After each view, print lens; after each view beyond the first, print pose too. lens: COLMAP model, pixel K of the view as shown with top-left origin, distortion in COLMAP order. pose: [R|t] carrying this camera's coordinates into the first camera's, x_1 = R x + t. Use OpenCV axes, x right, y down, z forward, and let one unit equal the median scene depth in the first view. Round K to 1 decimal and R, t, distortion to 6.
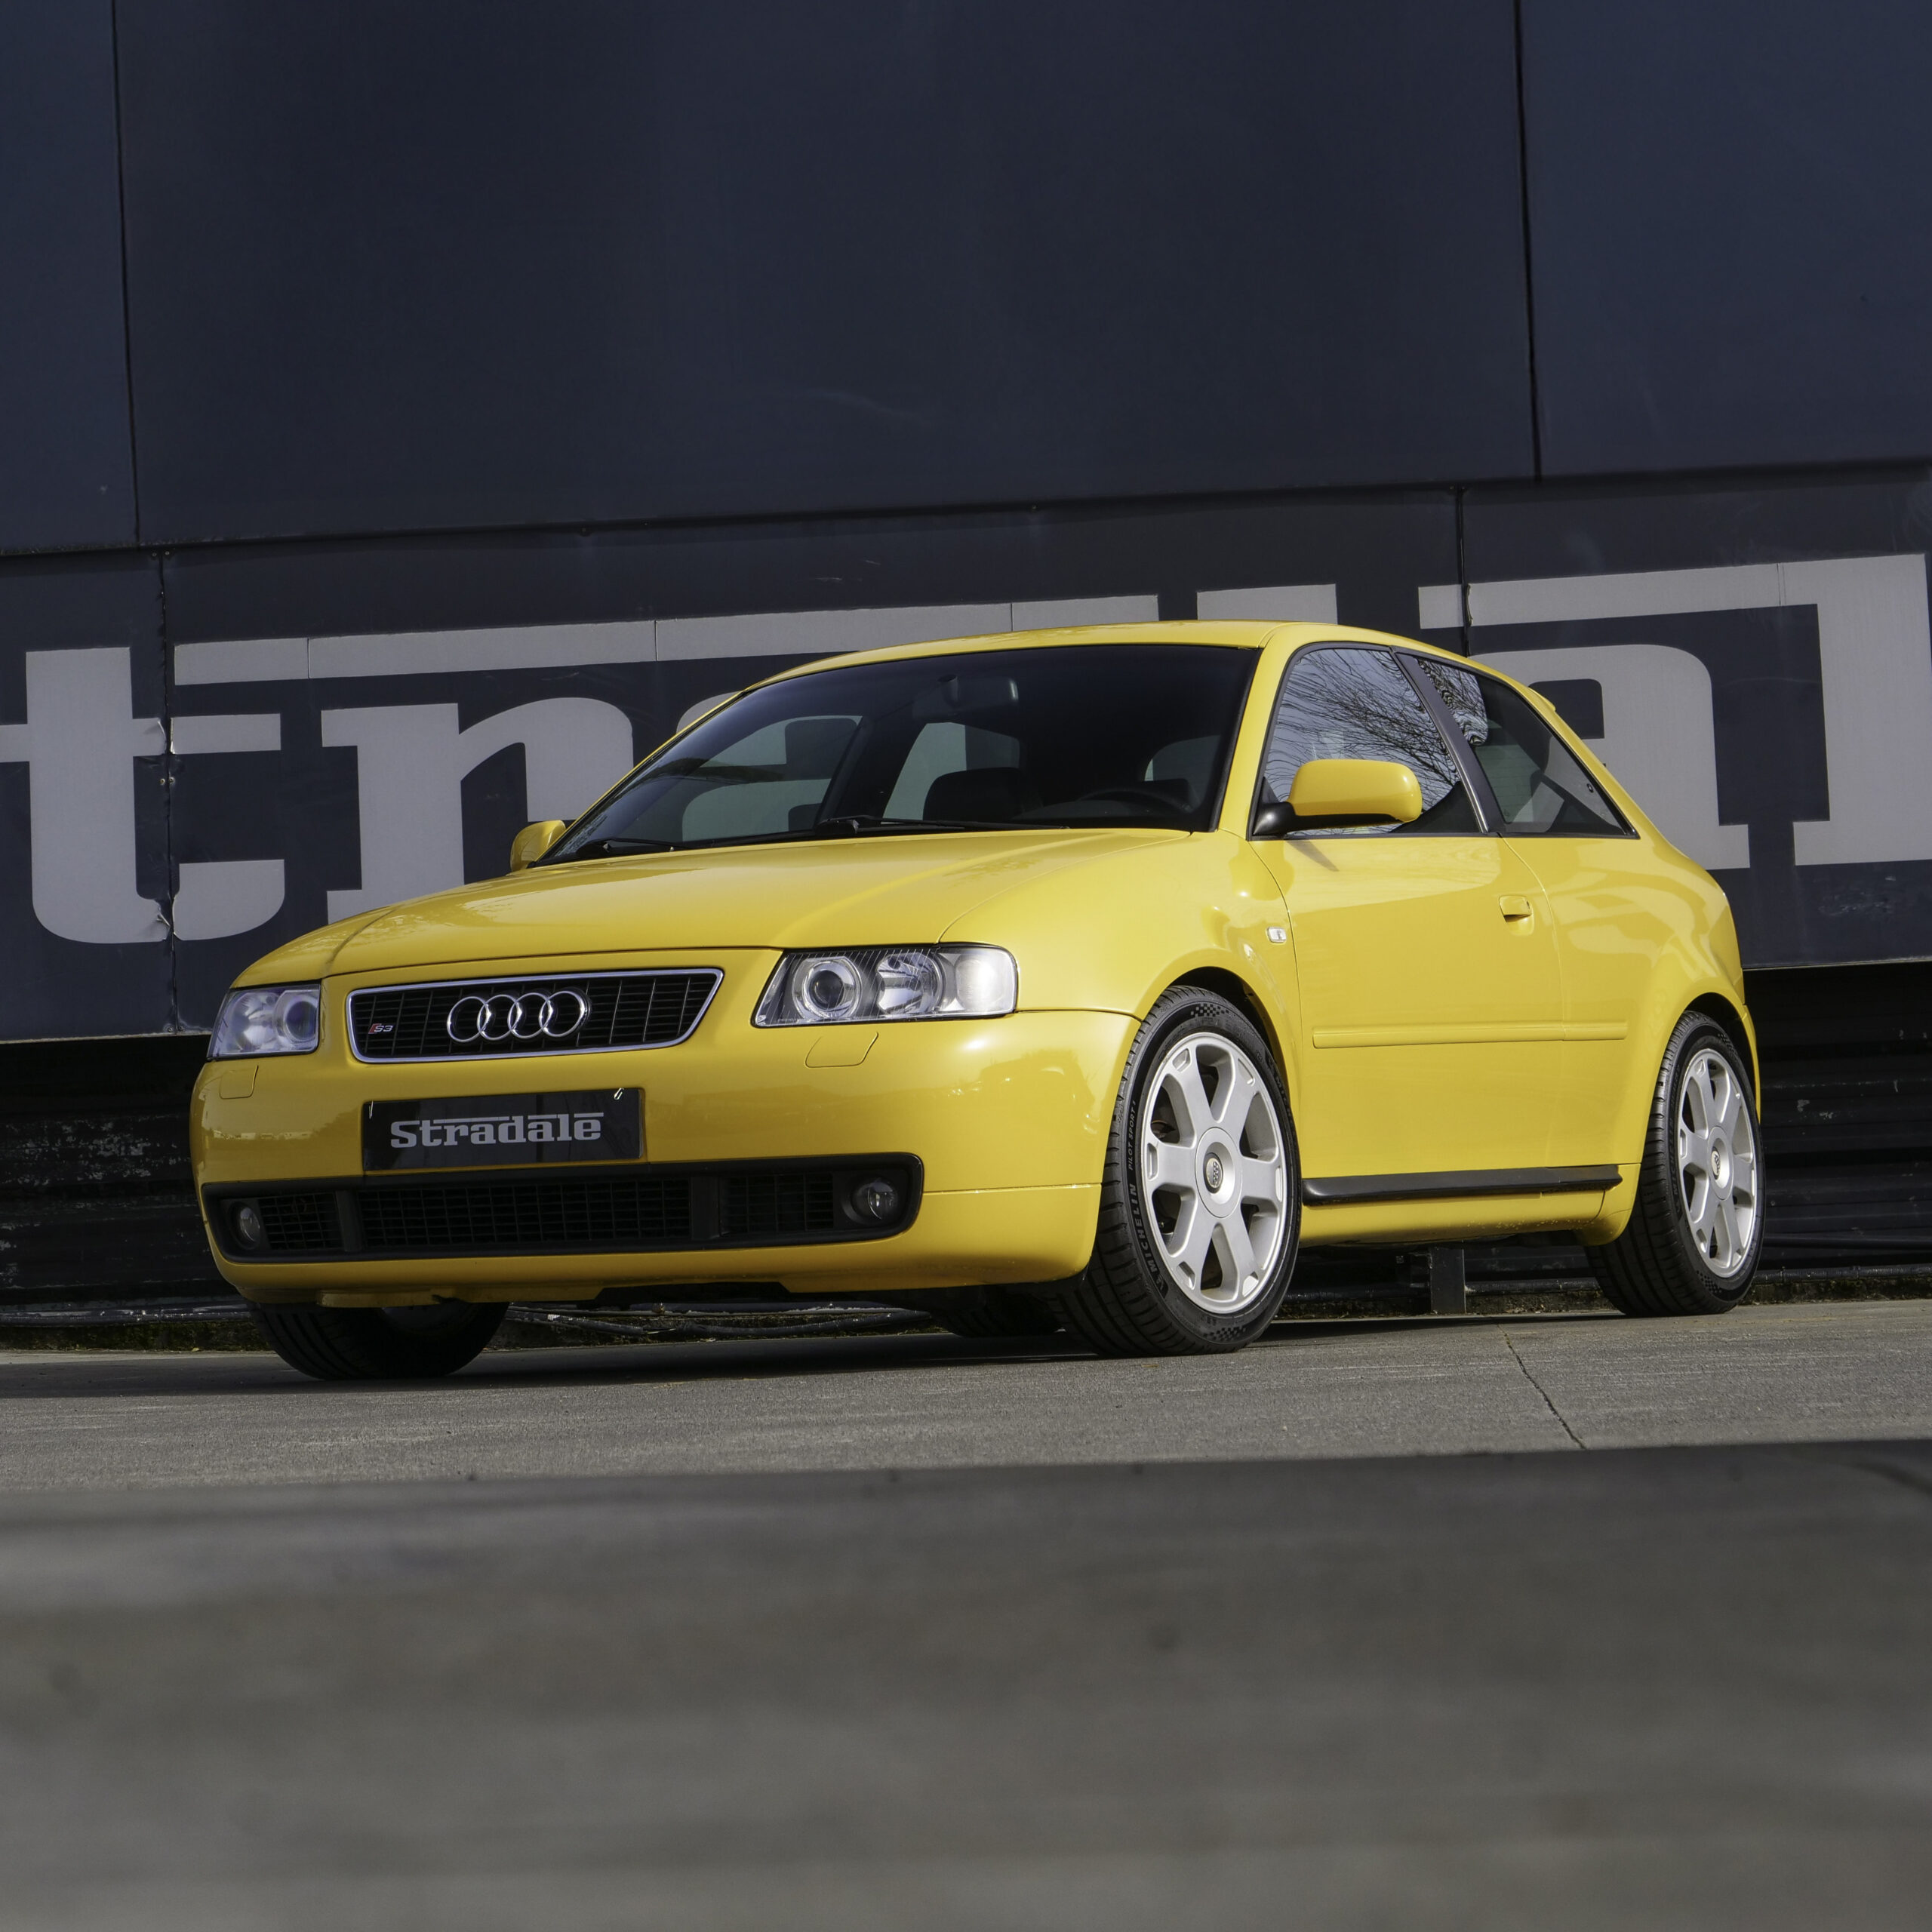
lens RADIAL K [[6036.1, 0, 857.2], [0, 6036.1, 962.4], [0, 0, 1]] dist [0.063317, -0.798908]
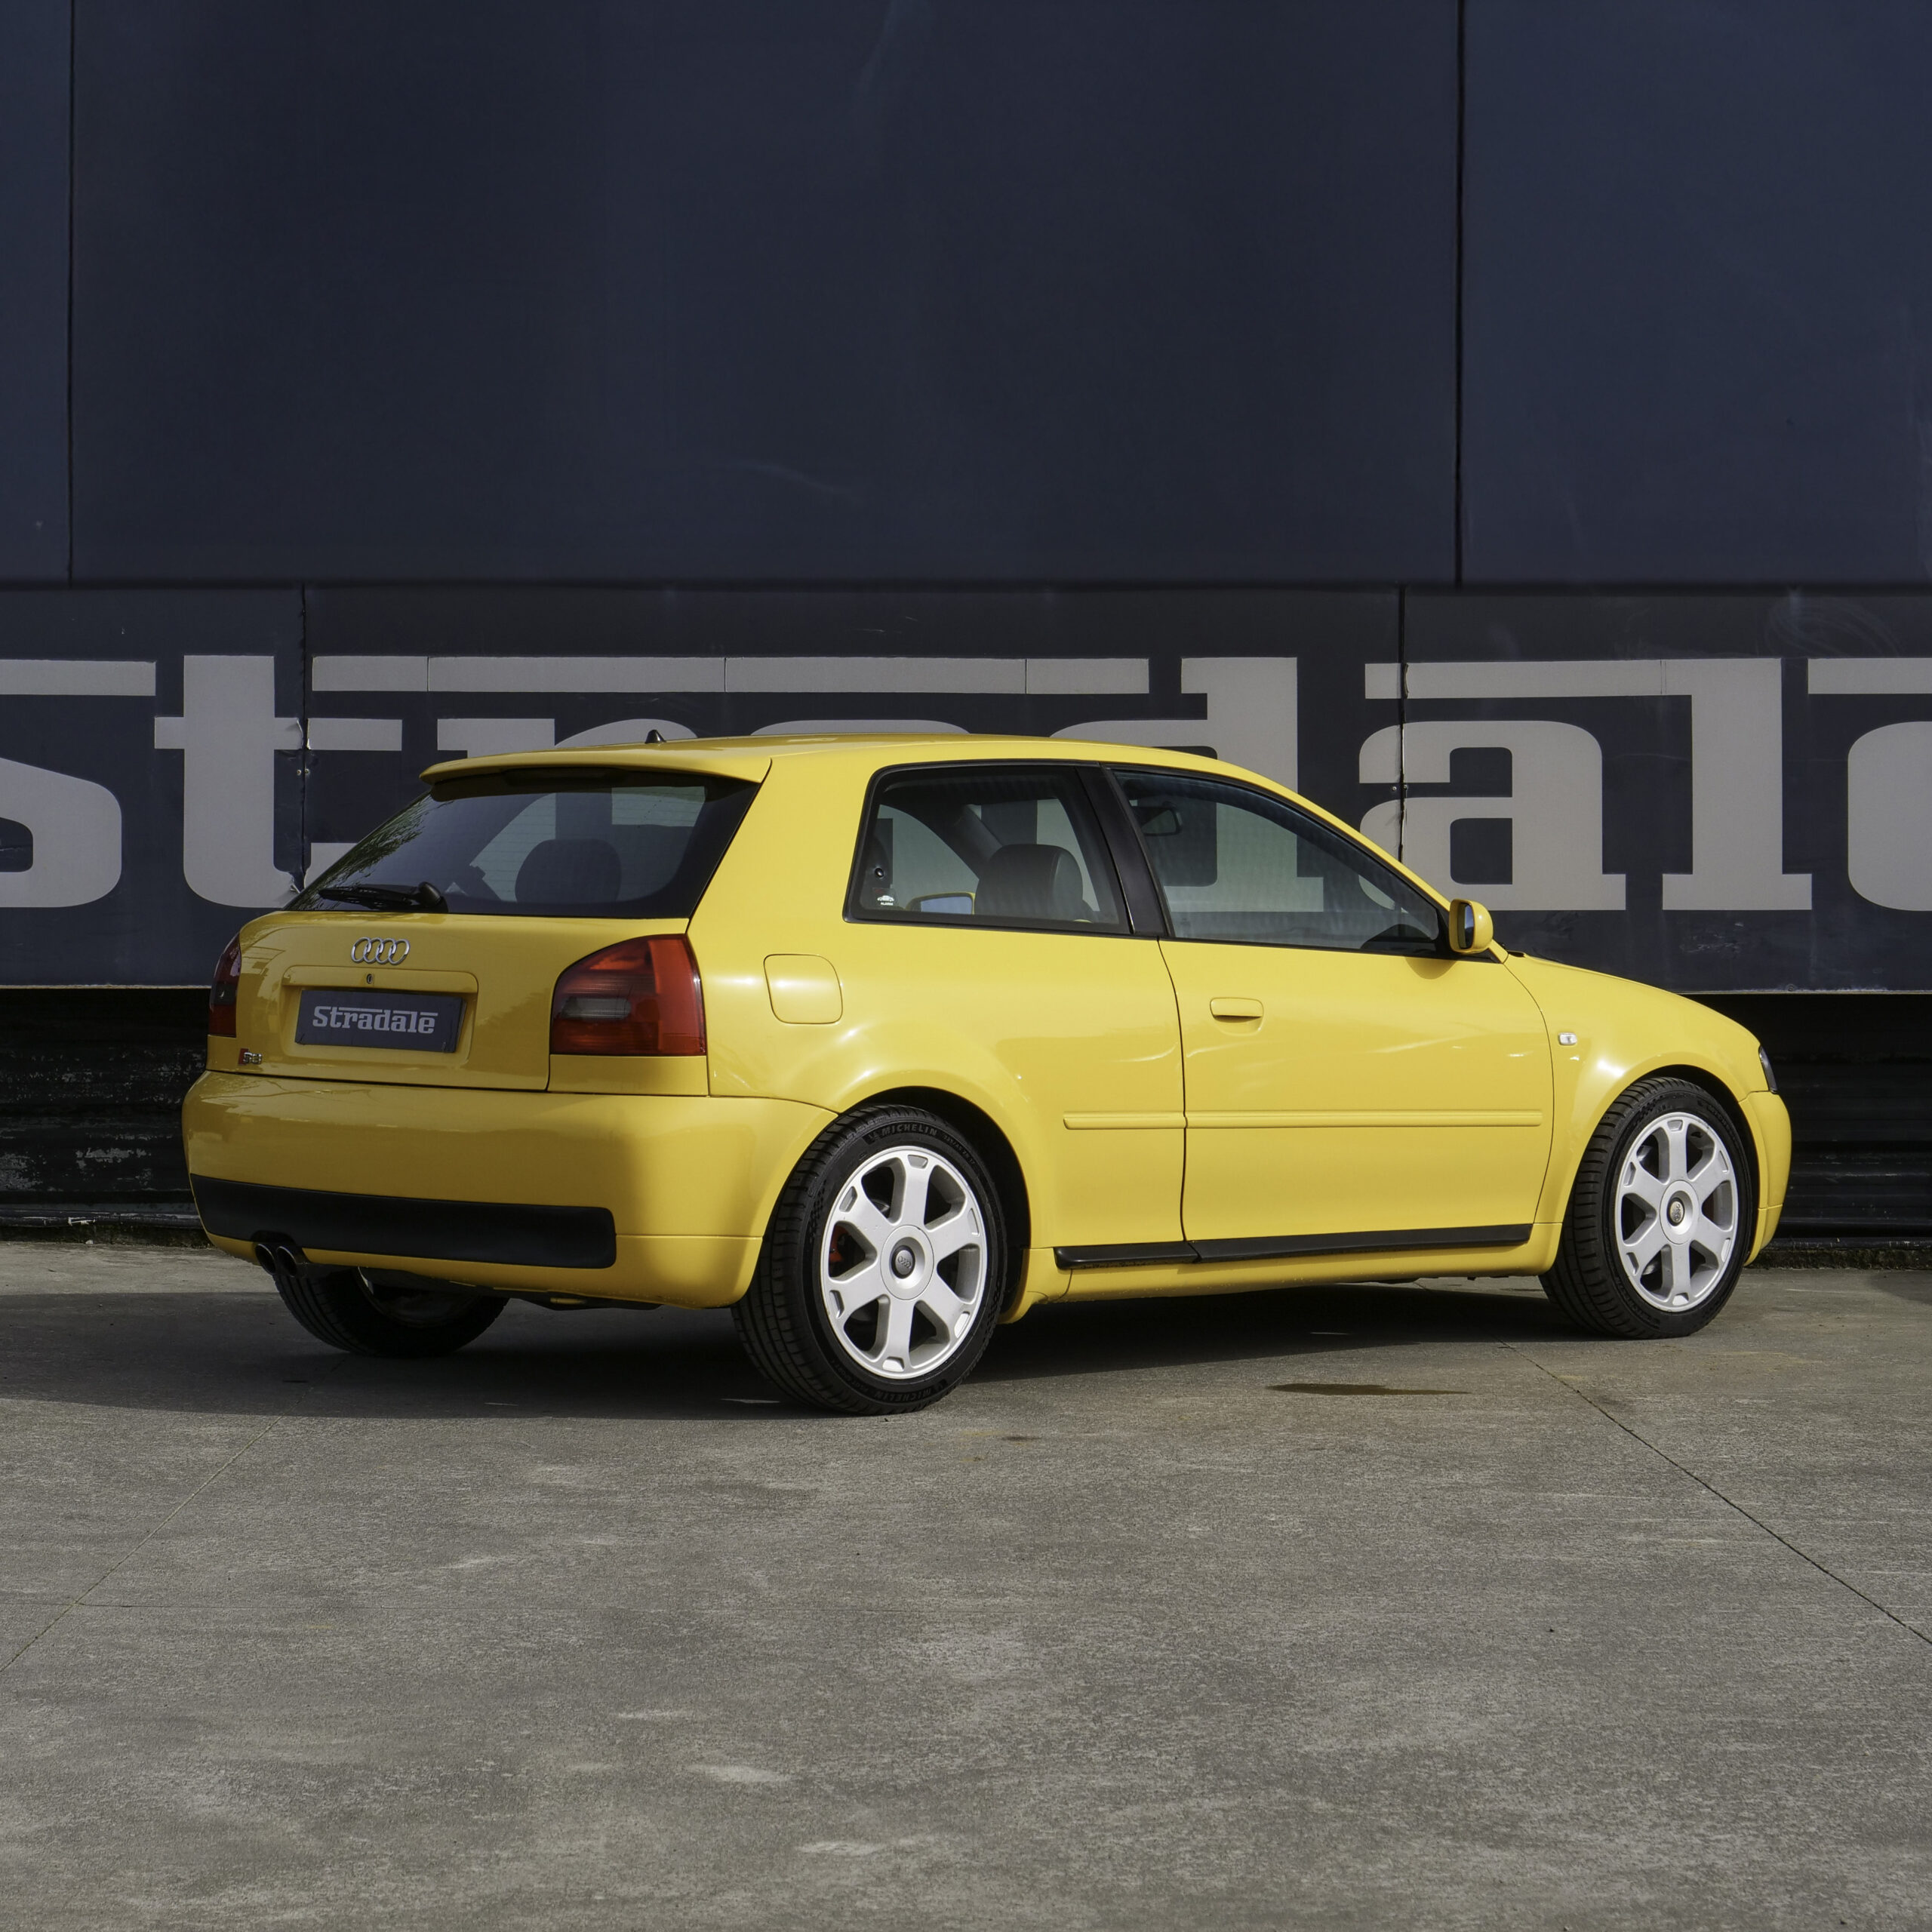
lens RADIAL K [[5111.5, 0, 890.4], [0, 5111.5, 974.2], [0, 0, 1]] dist [0.019530, -0.404966]
pose [[0.993563, 0.039886, 0.106025, -0.117936], [-0.046785, 0.996891, 0.063396, -0.066928], [-0.103167, -0.067948, 0.992341, -0.006139]]
